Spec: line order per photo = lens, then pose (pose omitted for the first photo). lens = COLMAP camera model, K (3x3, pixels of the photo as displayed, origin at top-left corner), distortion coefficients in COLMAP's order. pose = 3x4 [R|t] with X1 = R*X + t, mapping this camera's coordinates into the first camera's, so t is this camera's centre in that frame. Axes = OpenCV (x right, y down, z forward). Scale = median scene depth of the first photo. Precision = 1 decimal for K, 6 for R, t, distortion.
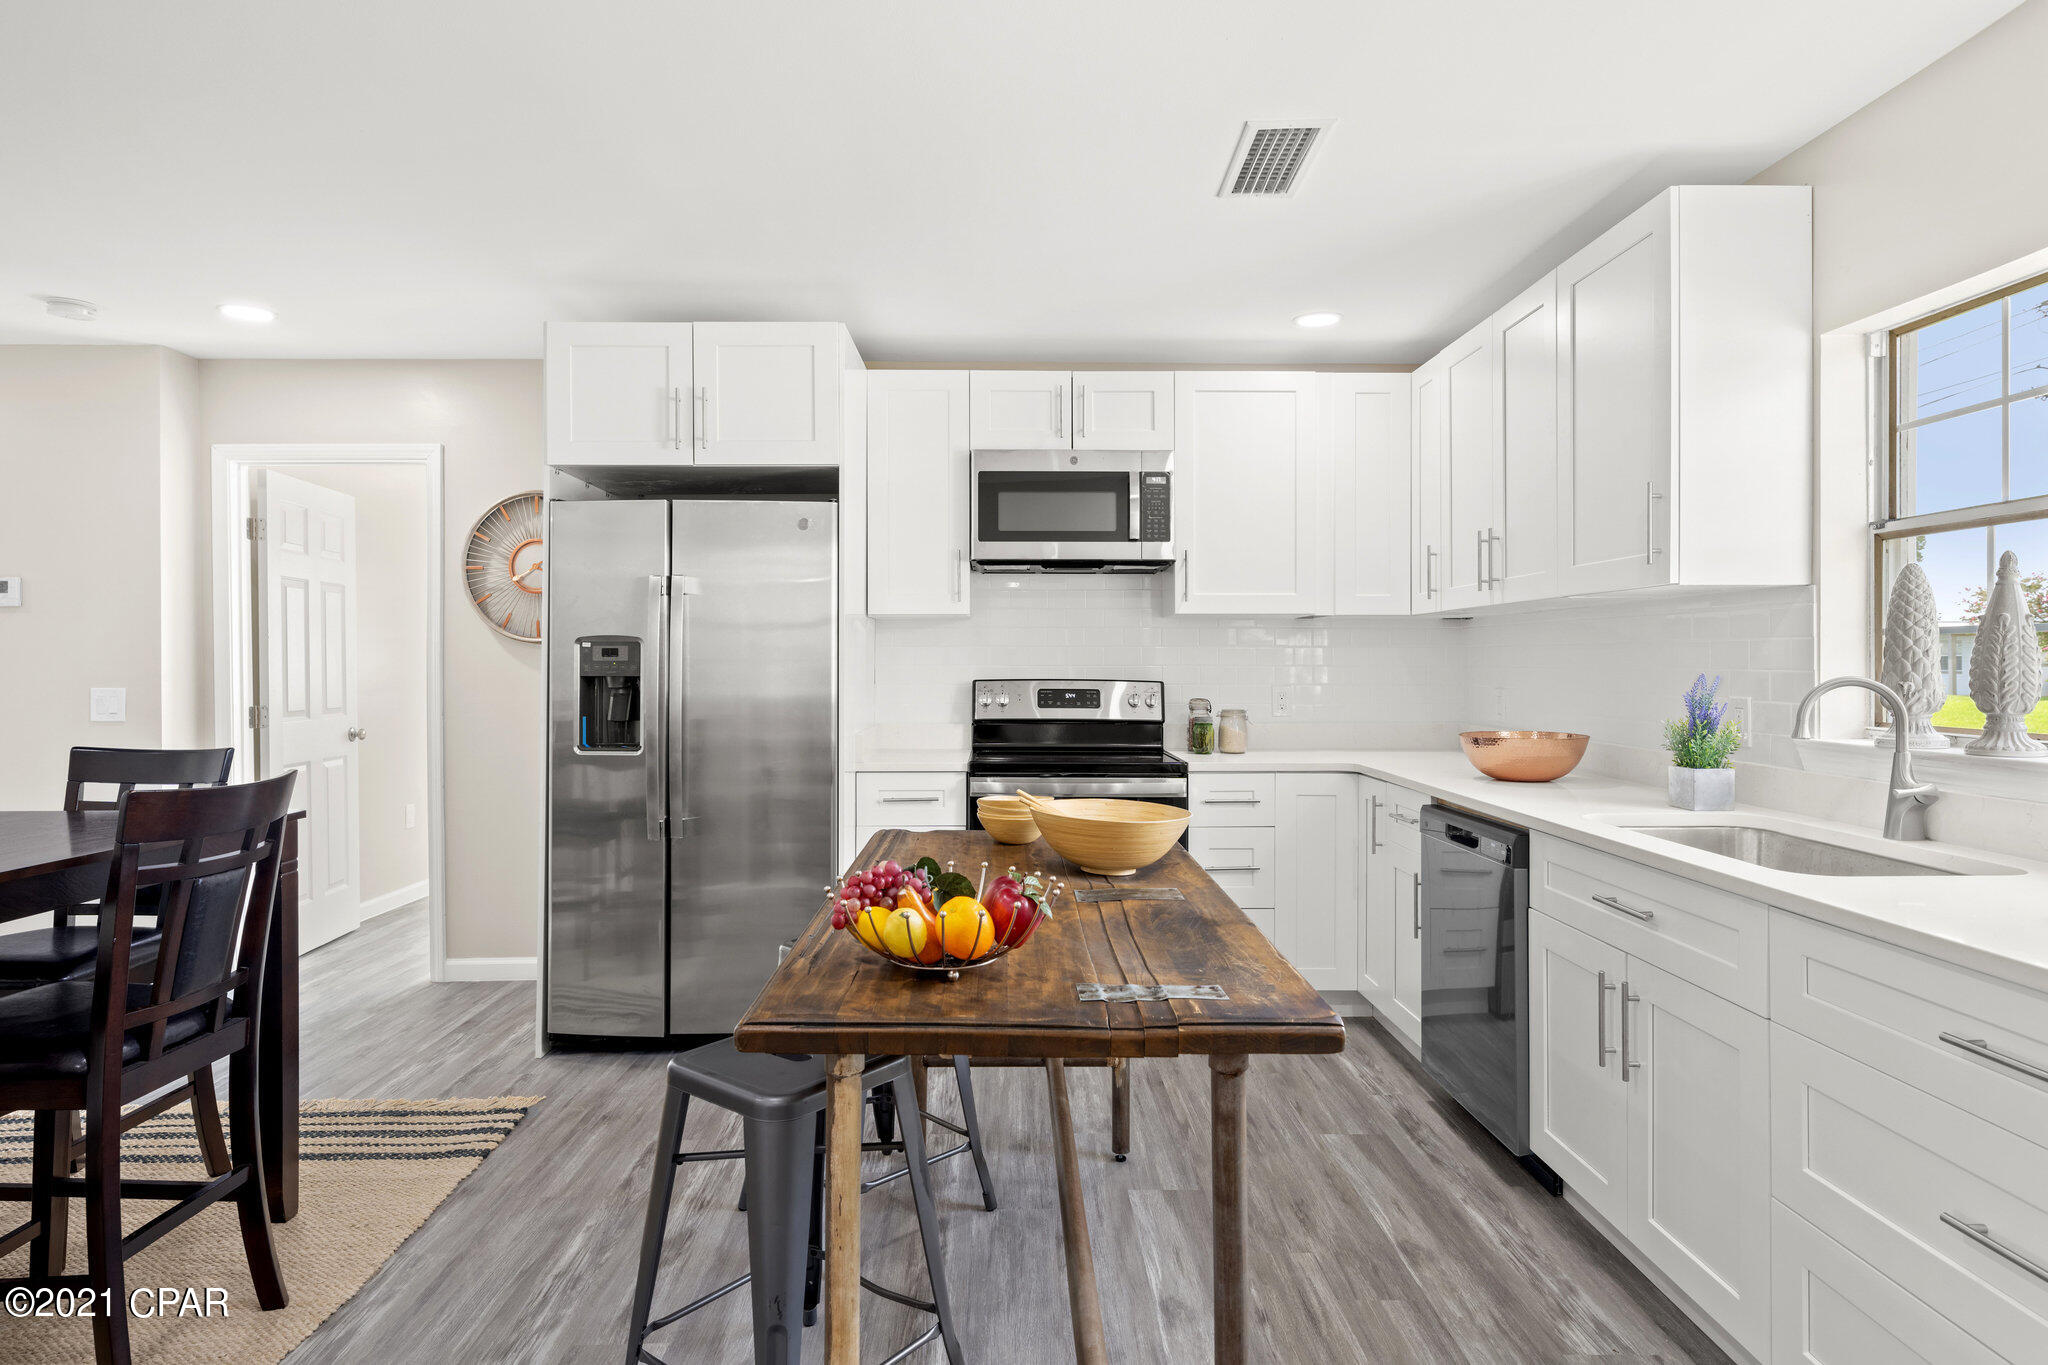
lens RADIAL K [[1129.3, 0, 1030.8], [0, 1129.3, 667.3], [0, 0, 1]] dist [-0.000287, 0.001223]
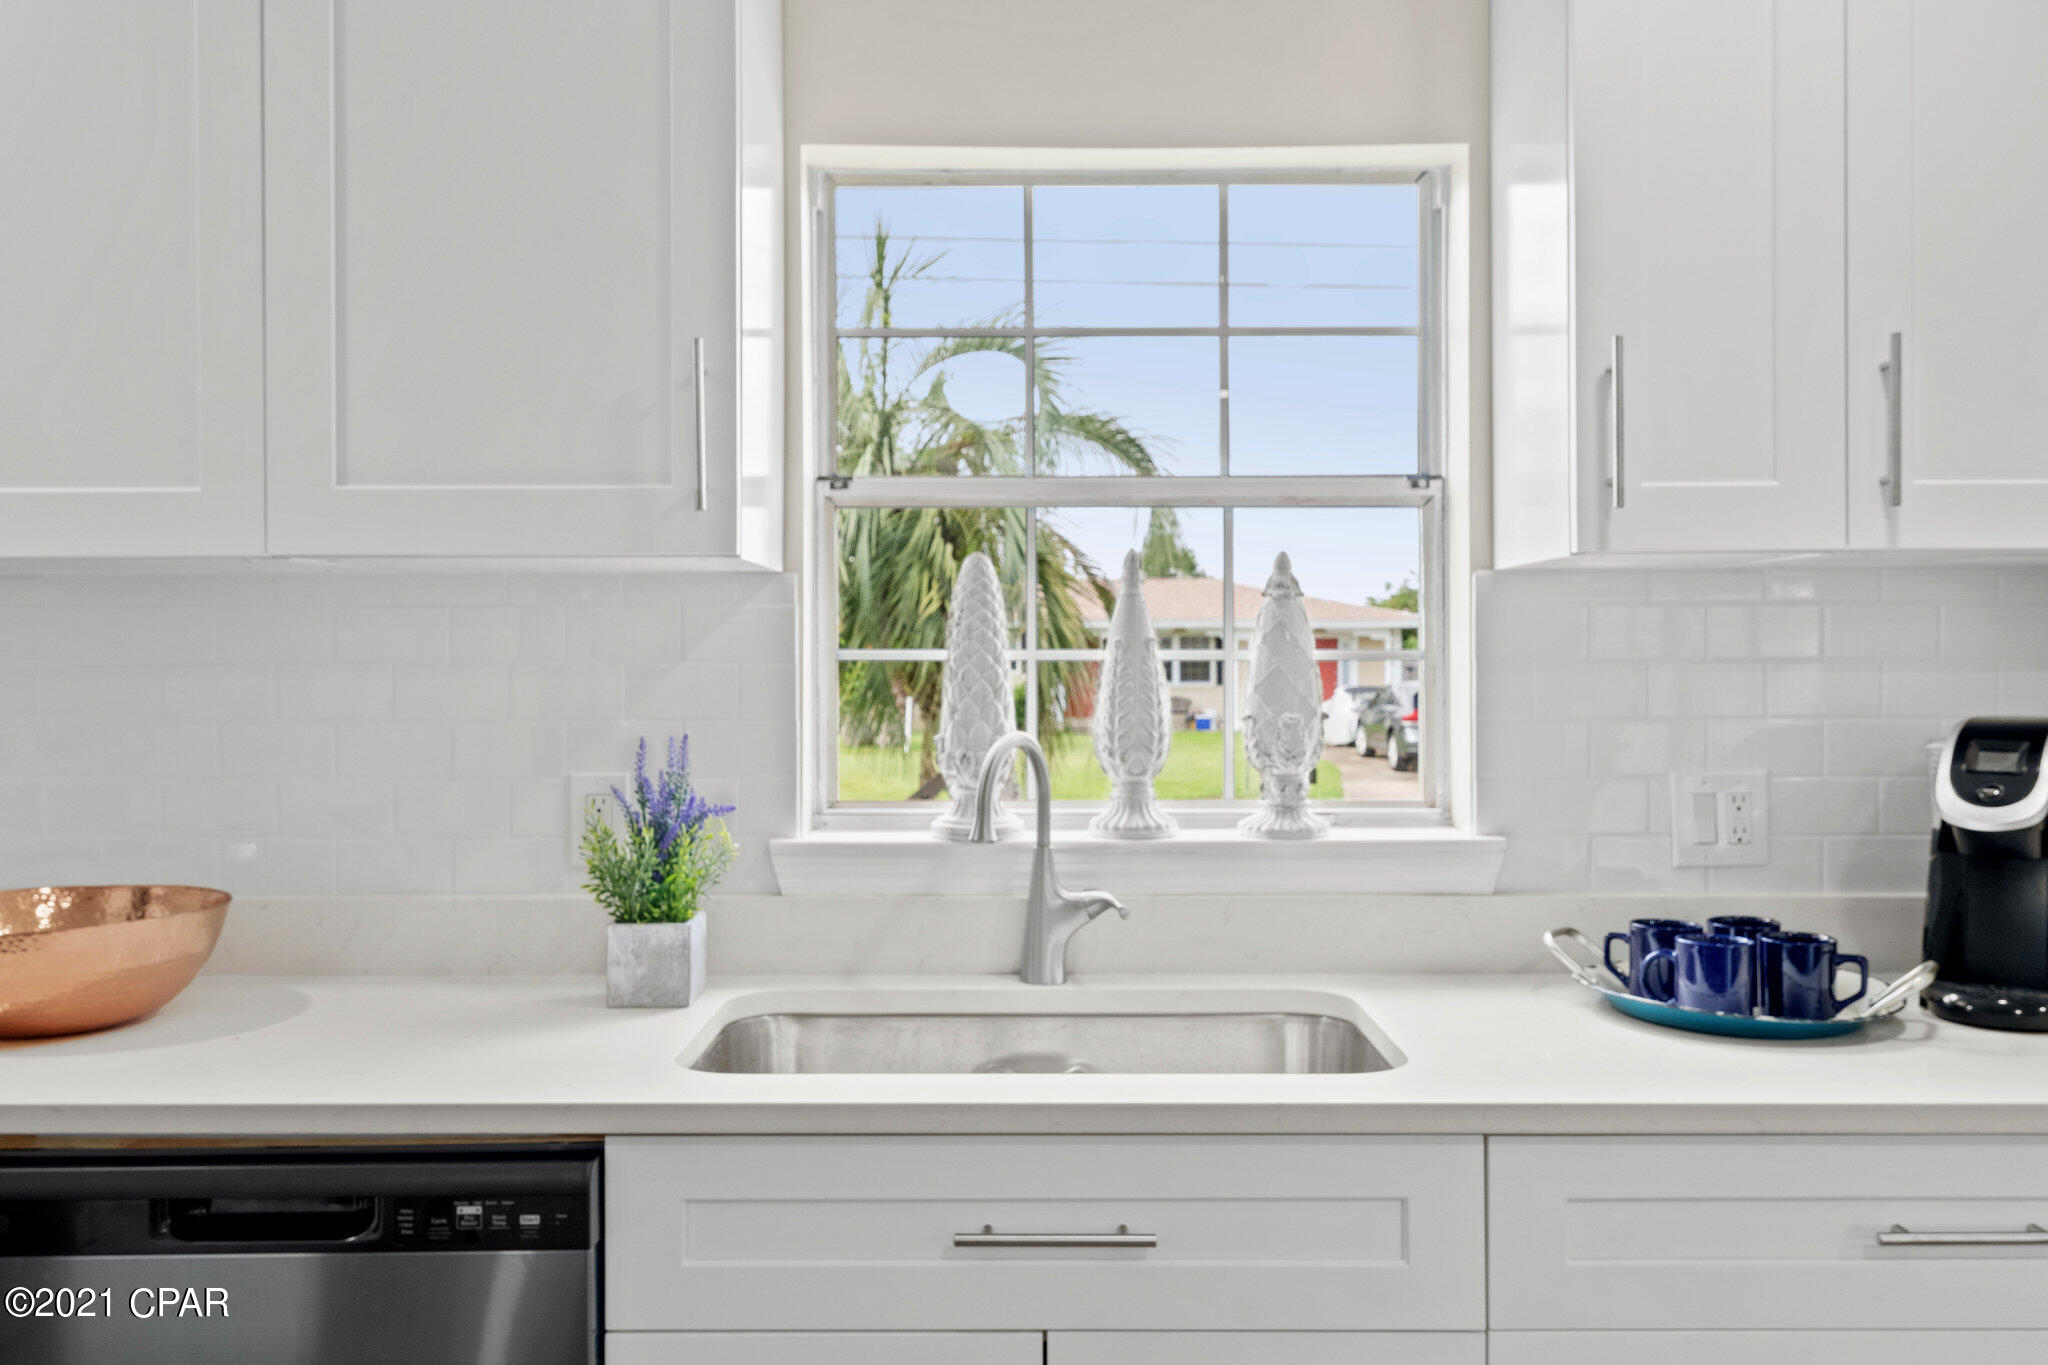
lens RADIAL K [[1653.8, 0, 1028.9], [0, 1653.8, 654.8], [0, 0, 1]] dist [0.015192, -0.000831]
pose [[0.023343, 0.001339, 0.999727, -0.109635], [0.006432, 0.999978, -0.001489, -0.020634], [-0.999707, 0.006465, 0.023334, 0.616812]]
